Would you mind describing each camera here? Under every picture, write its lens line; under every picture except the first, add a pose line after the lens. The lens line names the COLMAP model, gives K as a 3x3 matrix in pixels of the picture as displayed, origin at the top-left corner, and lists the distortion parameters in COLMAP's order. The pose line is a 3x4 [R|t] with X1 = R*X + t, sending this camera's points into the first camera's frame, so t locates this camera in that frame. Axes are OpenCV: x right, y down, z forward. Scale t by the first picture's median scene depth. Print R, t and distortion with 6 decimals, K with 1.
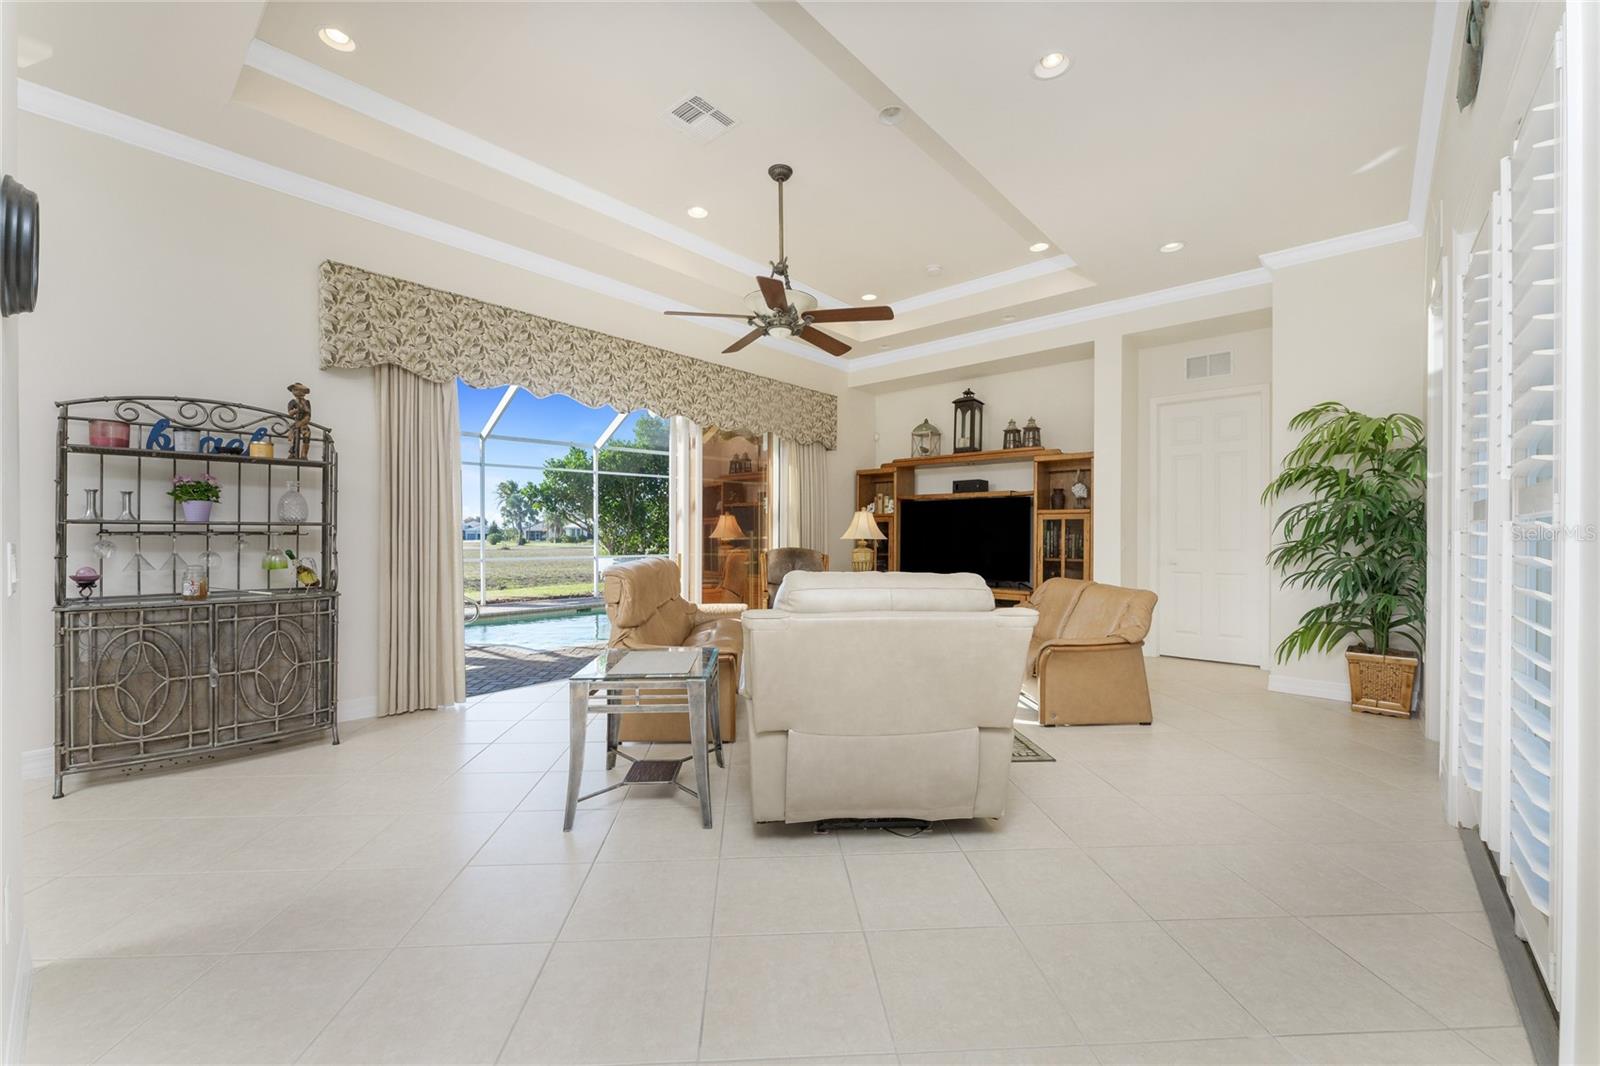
lens RADIAL K [[645.3, 0, 799.3], [0, 645.3, 534.1], [0, 0, 1]] dist [-0.001816, 0.001076]
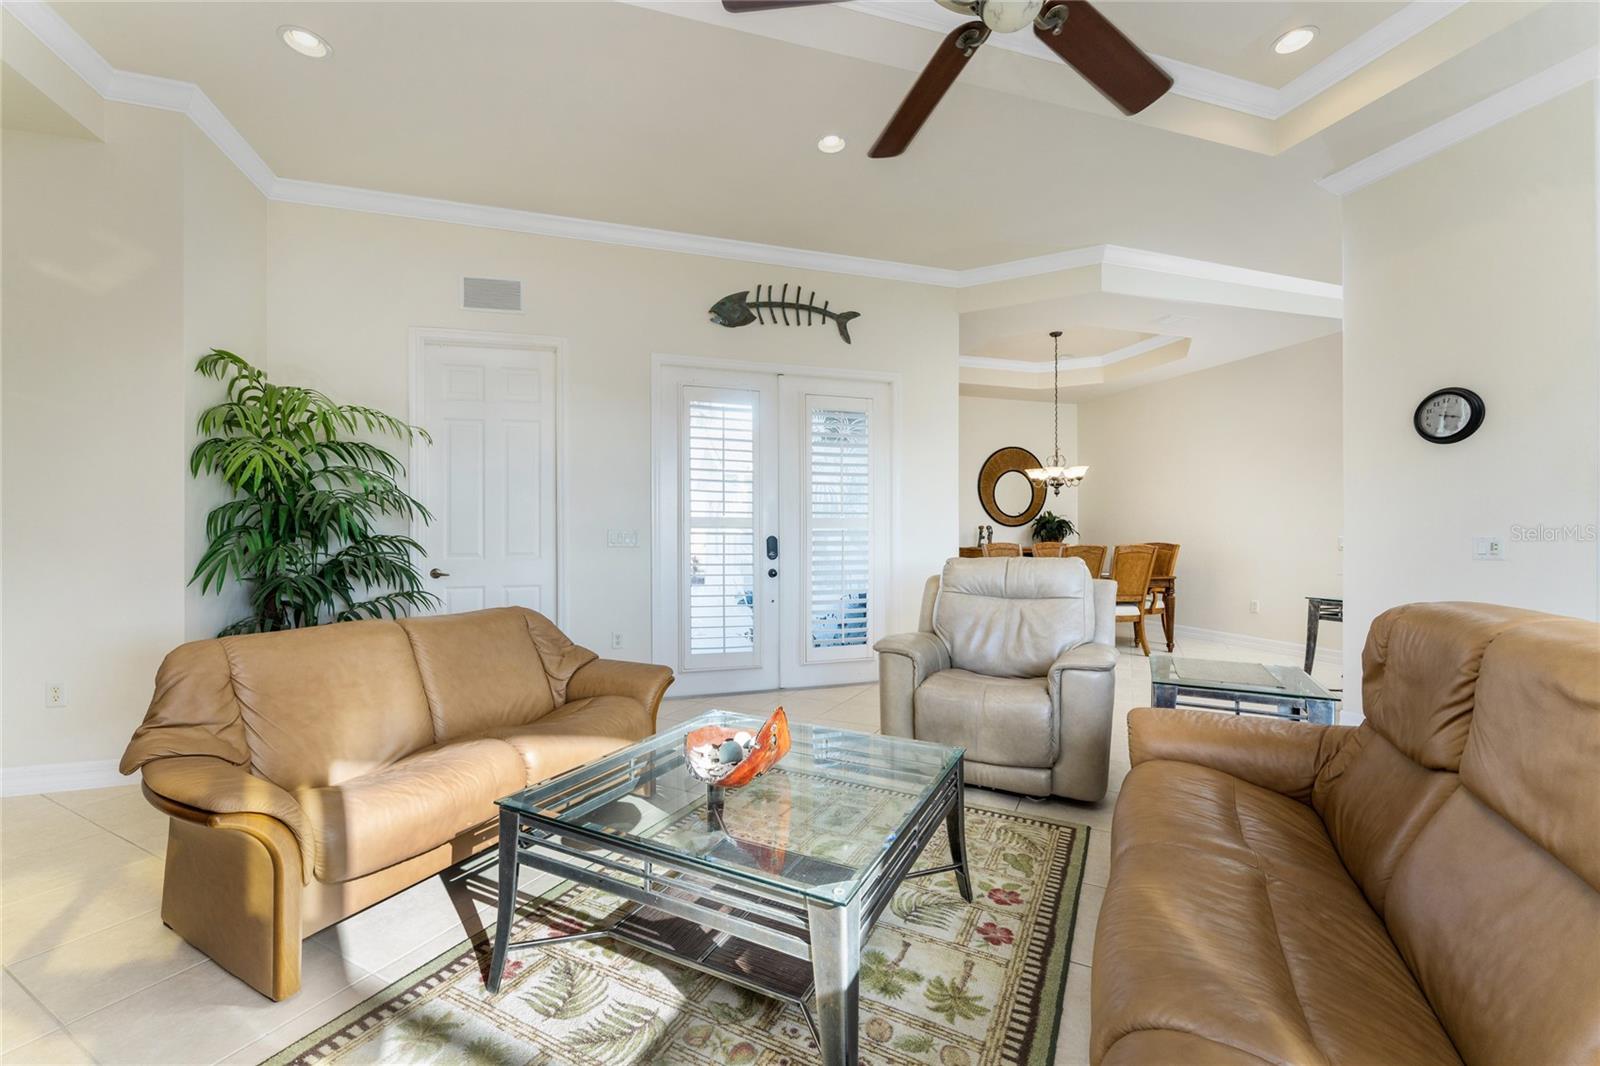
lens RADIAL K [[645.3, 0, 802.1], [0, 645.3, 531.3], [0, 0, 1]] dist [-0.001816, 0.001076]
pose [[-0.852413, 0.007302, 0.522819, -0.091189], [0.000515, 0.999914, -0.013126, 0.005514], [-0.522870, -0.010919, -0.852343, 0.944602]]
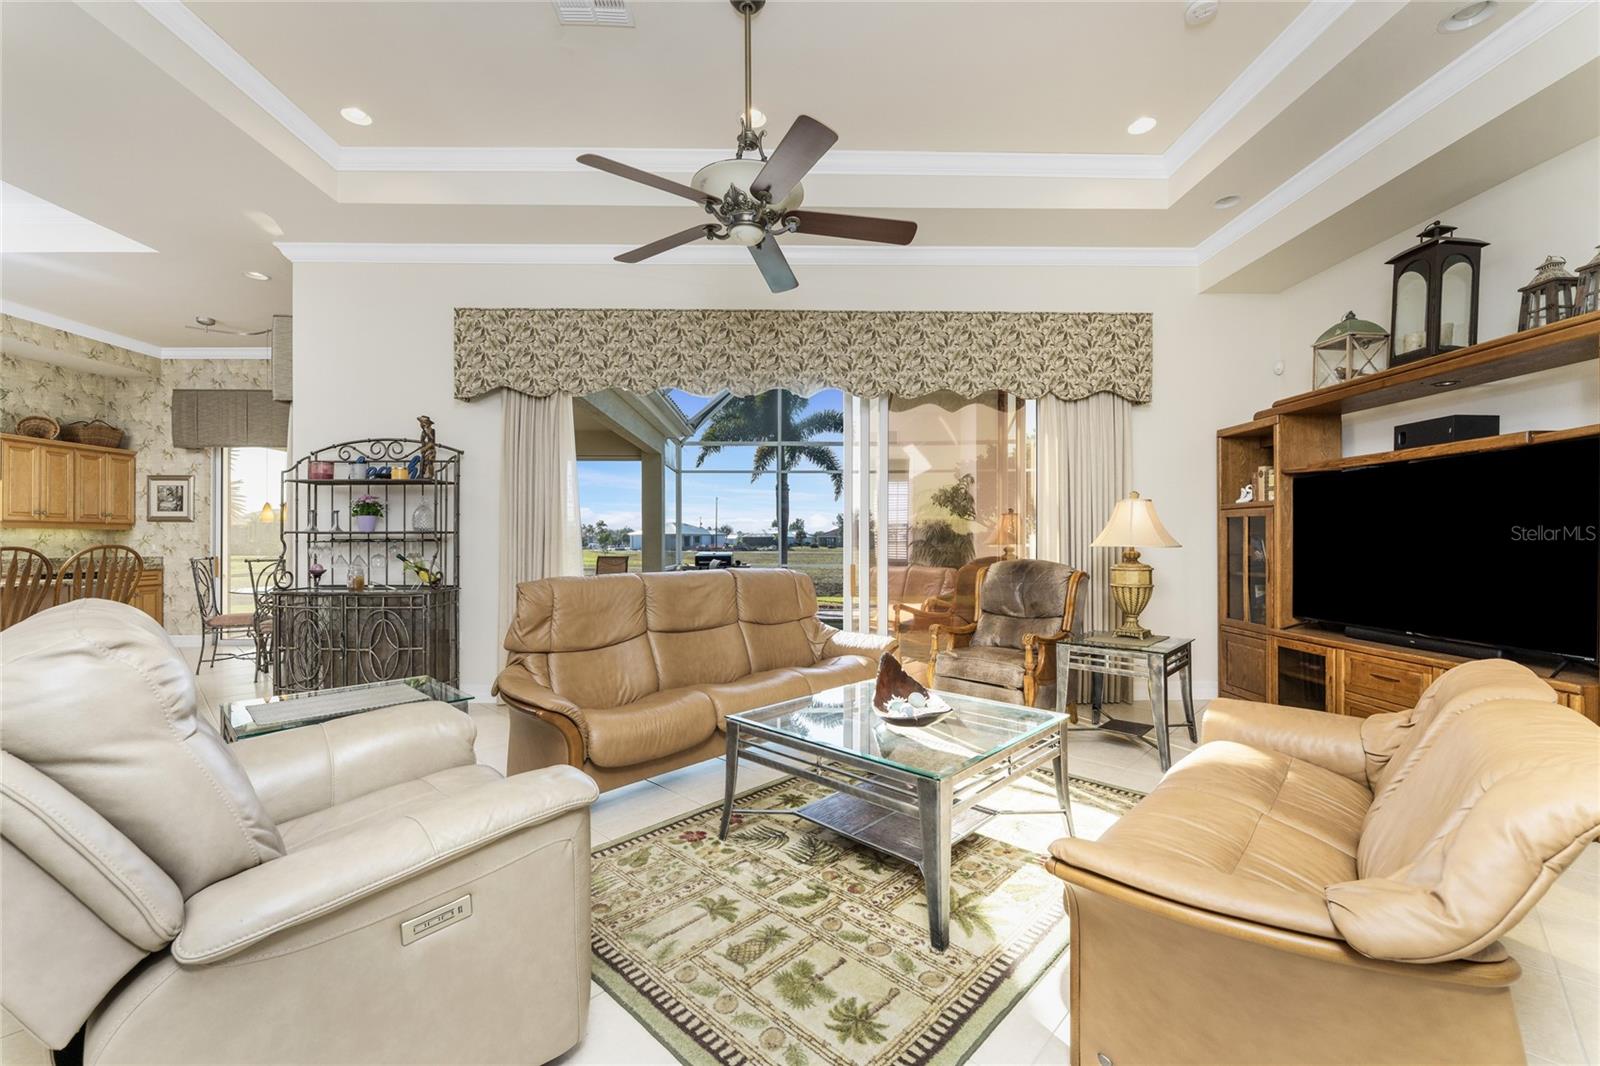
lens RADIAL K [[645.3, 0, 806.6], [0, 645.3, 536.6], [0, 0, 1]] dist [-0.001816, 0.001076]
pose [[0.675601, -0.005828, -0.737244, 0.338557], [0.004595, 0.999983, -0.003694, -0.000027], [0.737253, -0.000892, 0.675616, 0.402956]]
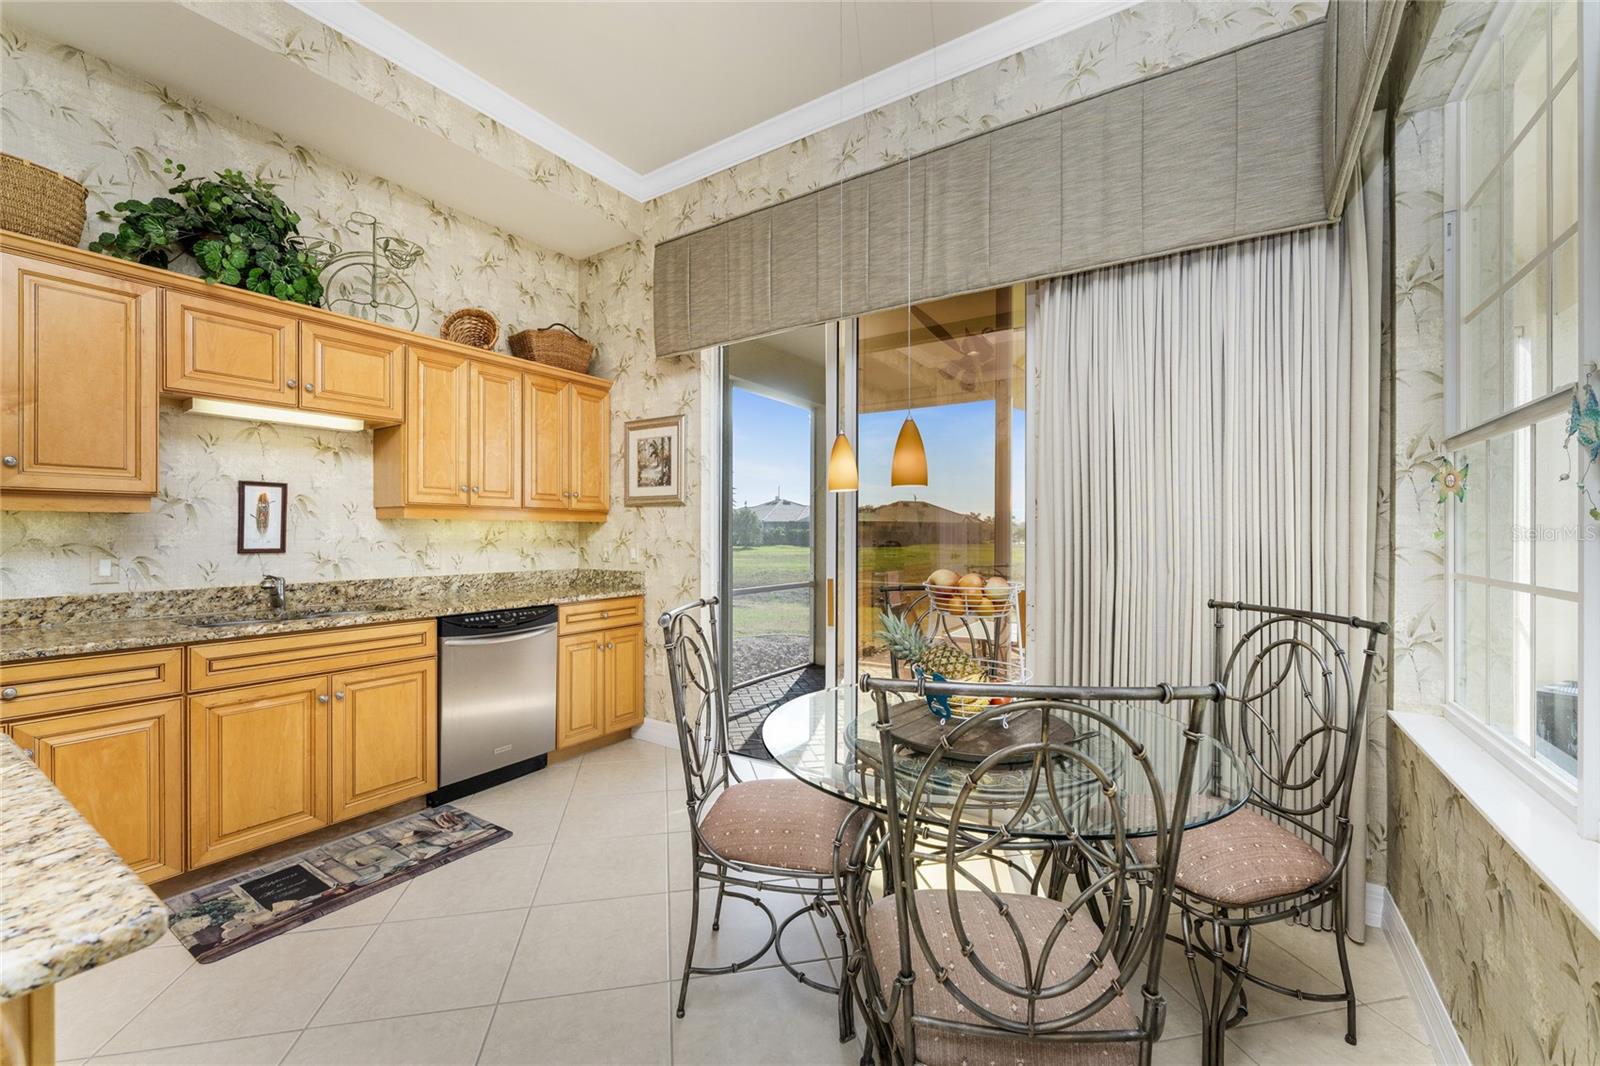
lens RADIAL K [[645.3, 0, 792.7], [0, 645.3, 536.9], [0, 0, 1]] dist [-0.001816, 0.001076]
pose [[0.126574, 0.005973, -0.991939, -0.600911], [0.001487, 0.999980, 0.006211, -0.009809], [0.991956, -0.002261, 0.126562, 0.396492]]
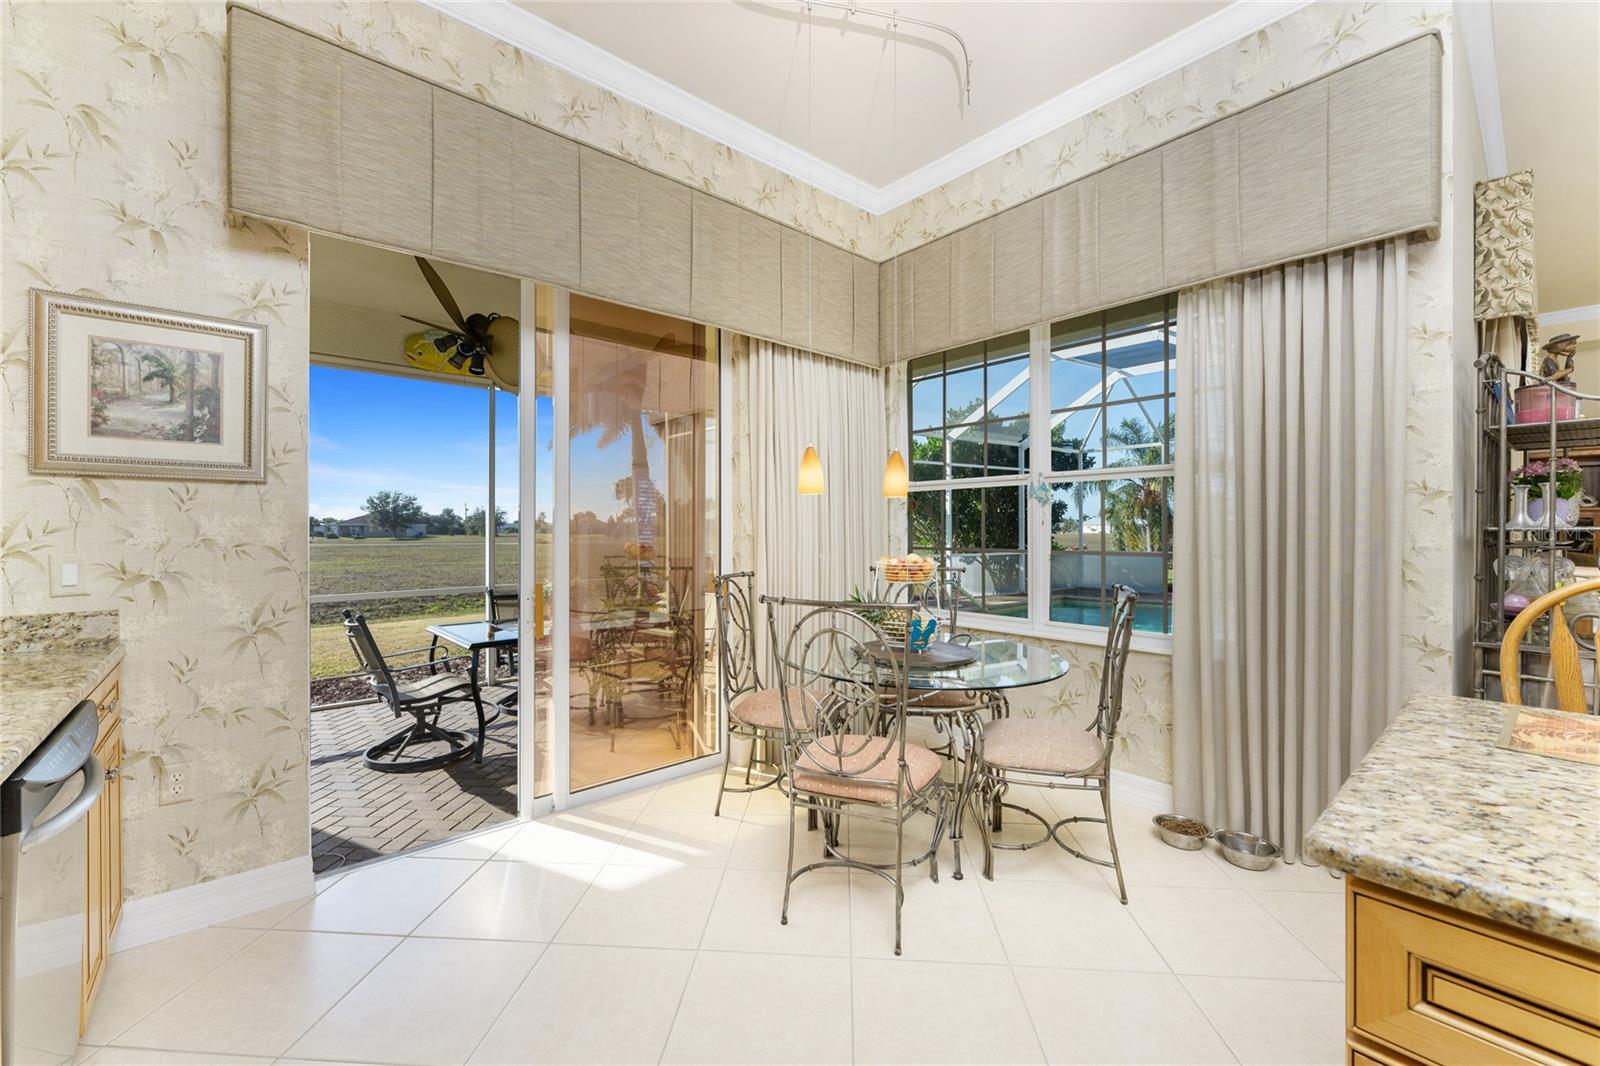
lens RADIAL K [[645.3, 0, 803.9], [0, 645.3, 529.6], [0, 0, 1]] dist [-0.001816, 0.001076]
pose [[0.990750, -0.000530, -0.135698, -0.856384], [0.001158, 0.999989, 0.004549, -0.011561], [0.135694, -0.004664, 0.990740, 0.093351]]
